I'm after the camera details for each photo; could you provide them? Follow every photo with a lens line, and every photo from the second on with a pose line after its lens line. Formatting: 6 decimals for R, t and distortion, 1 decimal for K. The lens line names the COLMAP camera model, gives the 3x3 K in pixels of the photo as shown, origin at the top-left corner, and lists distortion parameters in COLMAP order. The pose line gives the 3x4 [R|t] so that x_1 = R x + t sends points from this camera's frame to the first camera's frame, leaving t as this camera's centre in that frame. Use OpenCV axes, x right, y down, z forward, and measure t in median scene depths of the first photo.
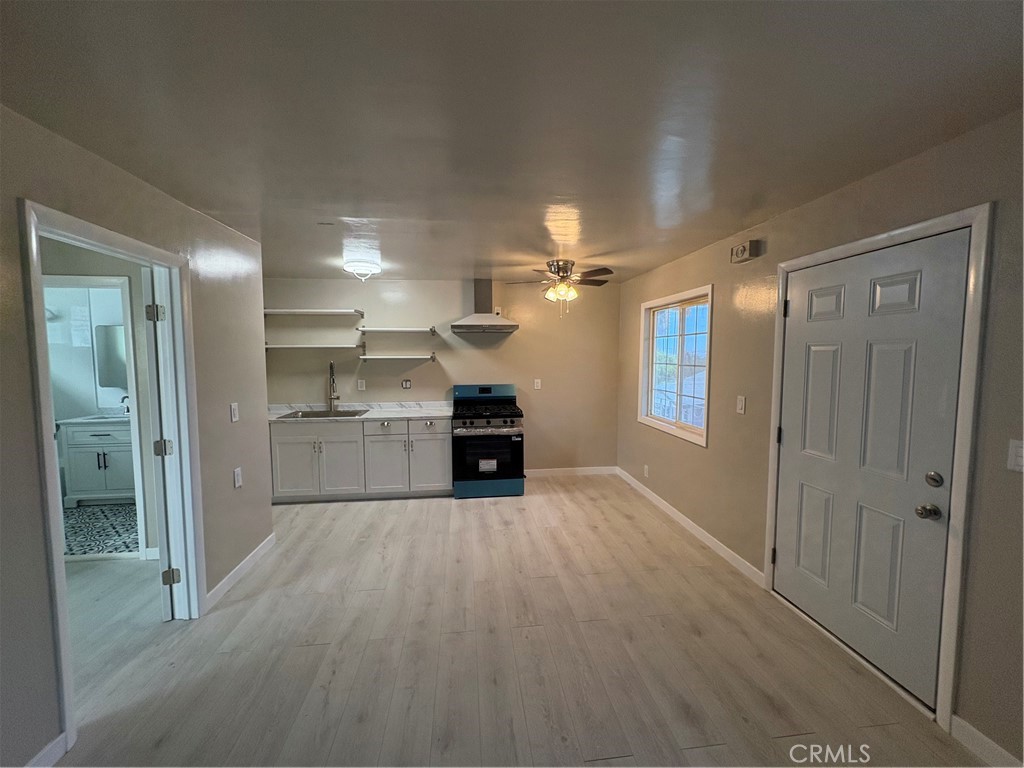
lens RADIAL K [[408.7, 0, 512.7], [0, 408.7, 384.1], [0, 0, 1]] dist [0.018723, 0.000217]
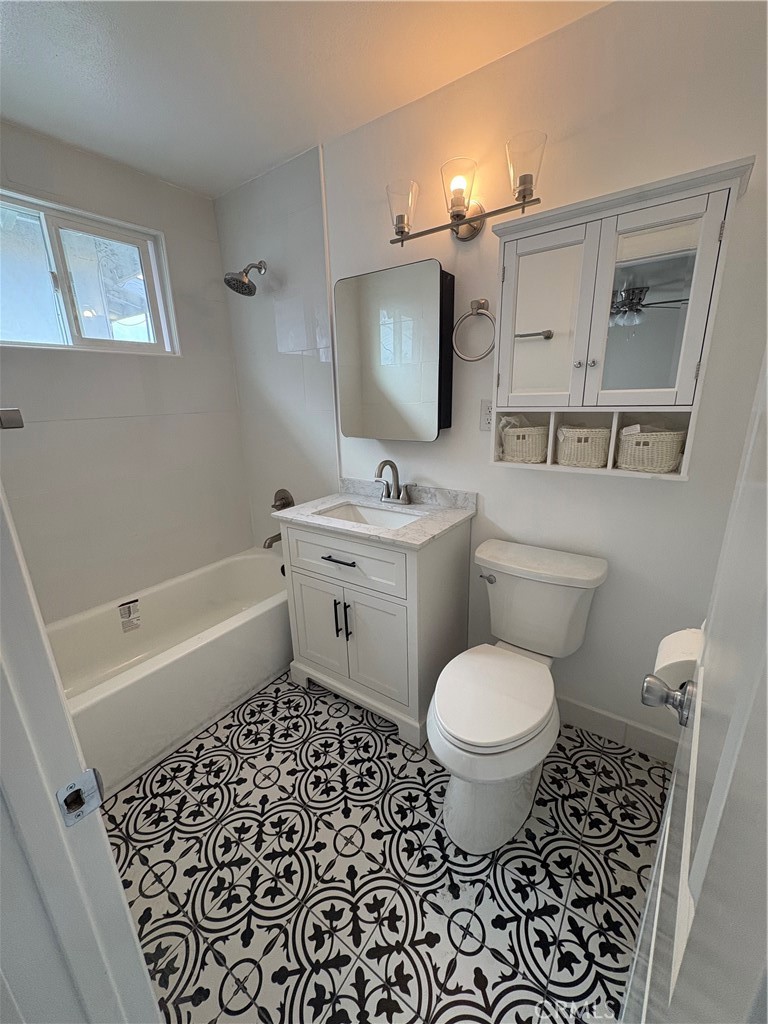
lens RADIAL K [[408.7, 0, 381.8], [0, 408.7, 514.8], [0, 0, 1]] dist [0.018723, 0.000217]
pose [[0.744021, 0.175365, -0.644733, -0.709393], [-0.030935, 0.972949, 0.228940, -0.011106], [0.667440, -0.150391, 0.729319, 0.742531]]
